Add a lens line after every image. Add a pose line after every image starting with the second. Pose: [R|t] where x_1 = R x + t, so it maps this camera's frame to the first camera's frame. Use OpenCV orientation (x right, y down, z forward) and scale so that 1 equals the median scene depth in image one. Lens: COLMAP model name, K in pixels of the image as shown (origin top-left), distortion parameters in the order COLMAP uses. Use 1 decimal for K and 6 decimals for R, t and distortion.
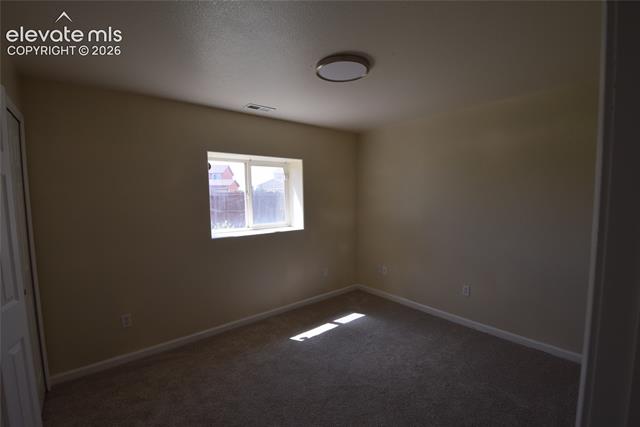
lens RADIAL K [[276.3, 0, 319.8], [0, 276.3, 216.5], [0, 0, 1]] dist [0.000702, -0.014239]
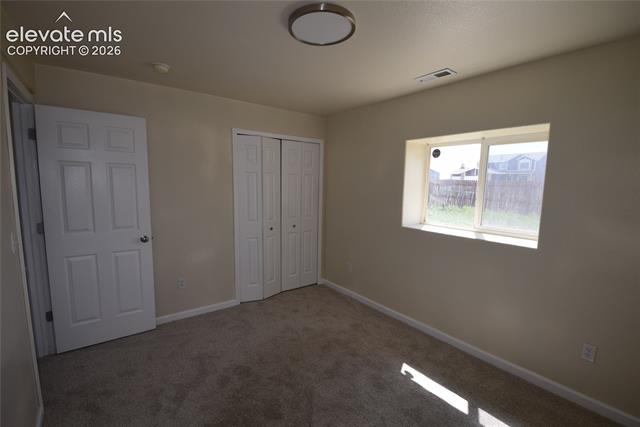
lens RADIAL K [[276.3, 0, 319.8], [0, 276.3, 216.5], [0, 0, 1]] dist [0.000702, -0.014239]
pose [[-0.021922, 0.124435, -0.991986, 0.623264], [-0.100508, 0.986923, 0.126021, -0.053148], [0.994695, 0.102465, -0.009128, 0.703583]]
